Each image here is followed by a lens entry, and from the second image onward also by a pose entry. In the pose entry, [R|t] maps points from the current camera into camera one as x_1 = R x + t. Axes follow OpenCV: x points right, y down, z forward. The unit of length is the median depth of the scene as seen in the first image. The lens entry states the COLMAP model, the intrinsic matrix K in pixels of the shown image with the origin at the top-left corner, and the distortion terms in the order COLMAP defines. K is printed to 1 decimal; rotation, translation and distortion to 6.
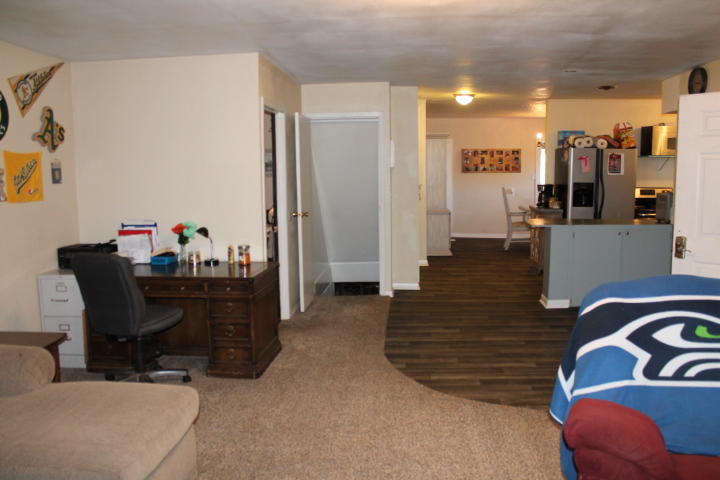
lens RADIAL K [[598.7, 0, 360.0], [0, 598.7, 240.0], [0, 0, 1]] dist [-0.180811, 0.163738]
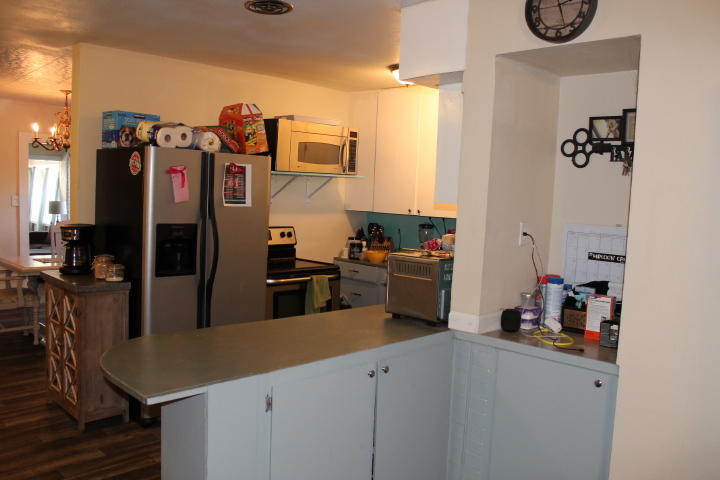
lens RADIAL K [[598.7, 0, 360.0], [0, 598.7, 240.0], [0, 0, 1]] dist [-0.180811, 0.163738]
pose [[0.634721, -0.028205, 0.772226, 0.115760], [0.051595, 0.998650, -0.005932, -0.075261], [-0.771017, 0.043608, 0.635320, 0.595487]]
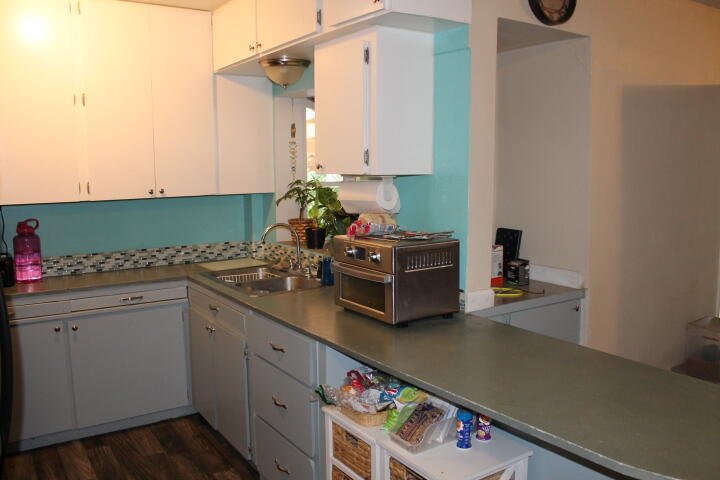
lens RADIAL K [[598.7, 0, 360.0], [0, 598.7, 240.0], [0, 0, 1]] dist [-0.180811, 0.163738]
pose [[-0.654638, -0.074632, 0.752249, 0.195713], [0.109705, 0.975200, 0.192221, -0.114551], [-0.747939, 0.208361, -0.630216, 0.924539]]
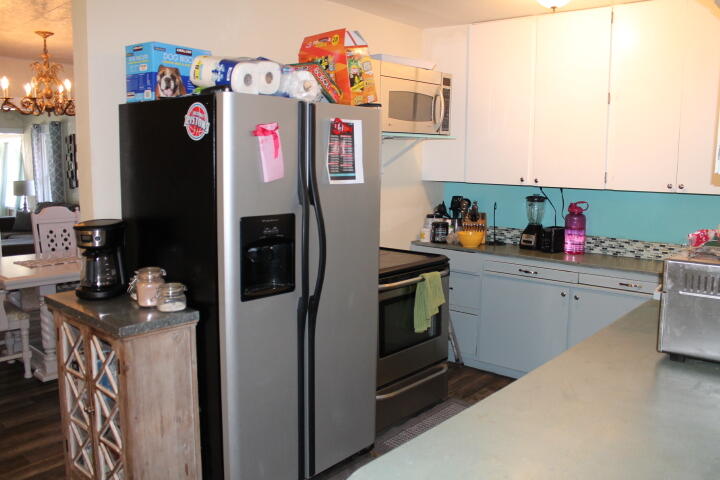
lens RADIAL K [[598.7, 0, 360.0], [0, 598.7, 240.0], [0, 0, 1]] dist [-0.180811, 0.163738]
pose [[0.581930, -0.099048, 0.807185, 0.168227], [0.089415, 0.994330, 0.057550, -0.098978], [-0.808309, 0.038684, 0.587487, 0.789523]]
